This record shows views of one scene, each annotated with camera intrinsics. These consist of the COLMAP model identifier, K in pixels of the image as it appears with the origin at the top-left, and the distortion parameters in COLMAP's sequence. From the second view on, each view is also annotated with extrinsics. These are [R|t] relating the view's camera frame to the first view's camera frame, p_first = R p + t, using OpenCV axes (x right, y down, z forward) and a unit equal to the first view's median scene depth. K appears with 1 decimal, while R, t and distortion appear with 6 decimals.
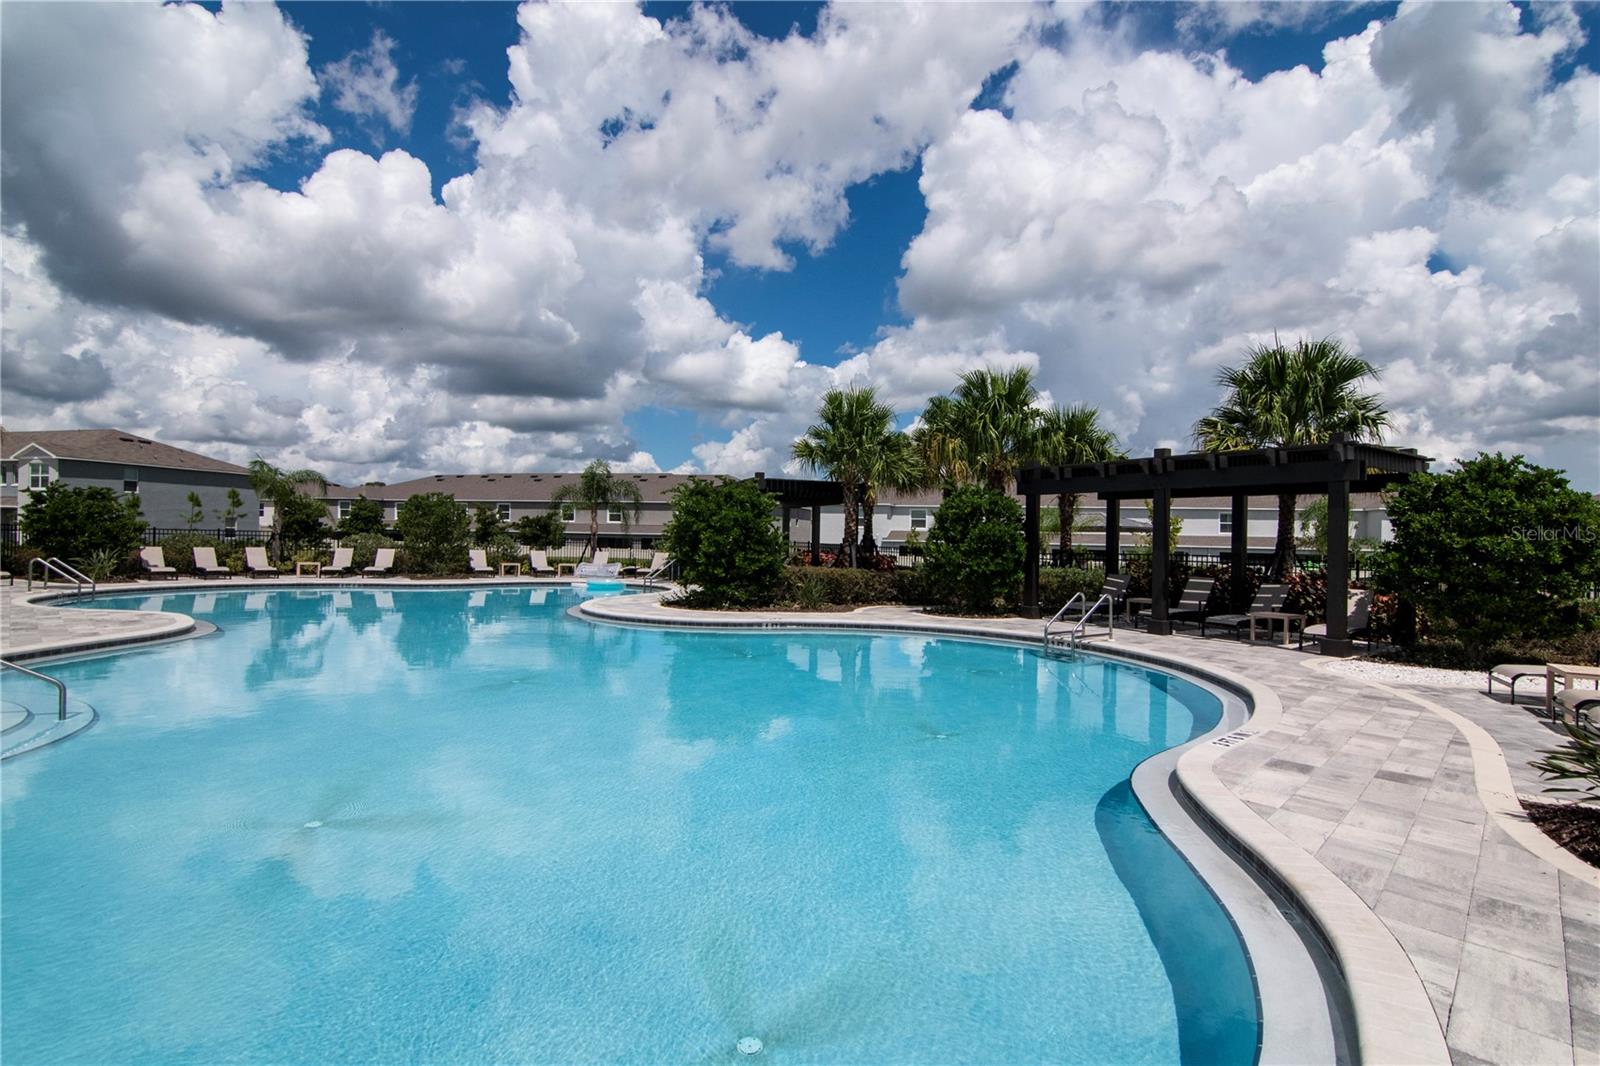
lens RADIAL K [[757.0, 0, 802.3], [0, 757.0, 532.7], [0, 0, 1]] dist [-0.024762, -0.000738]
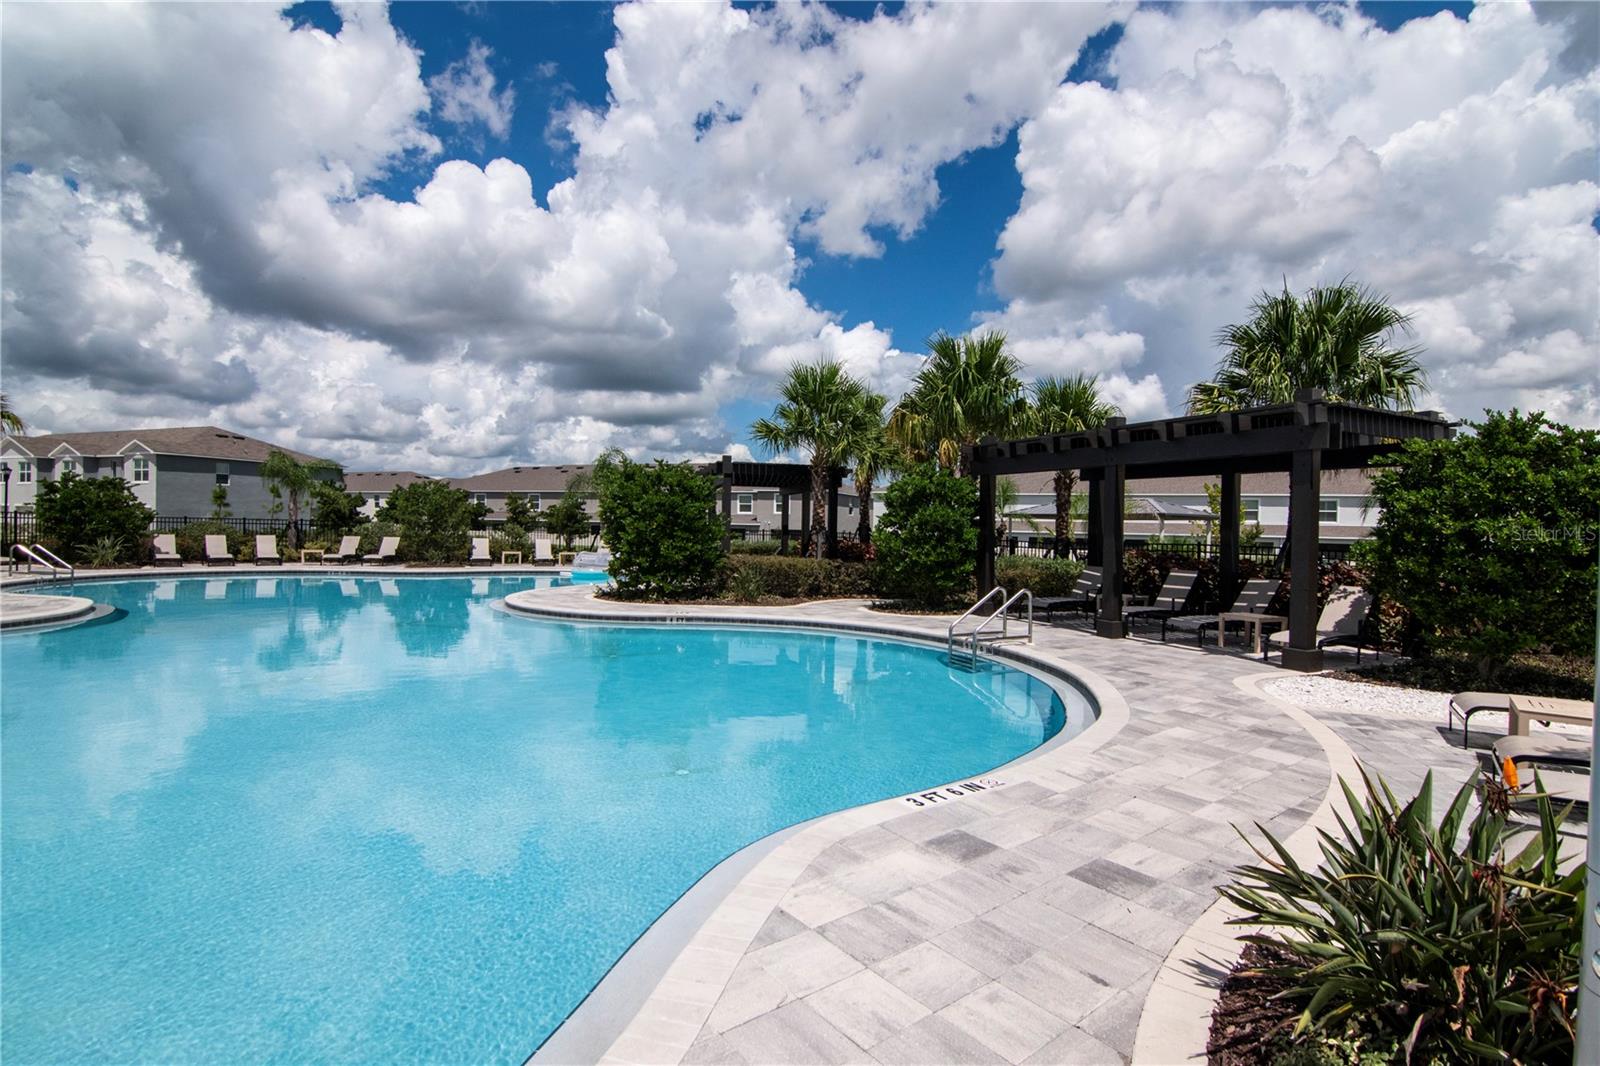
lens RADIAL K [[757.0, 0, 810.9], [0, 757.0, 536.1], [0, 0, 1]] dist [-0.024762, -0.000738]
pose [[0.993044, 0.001050, -0.117742, 0.215722], [0.000920, 0.999861, 0.016669, 0.006239], [0.117743, -0.016662, 0.992904, 0.109757]]
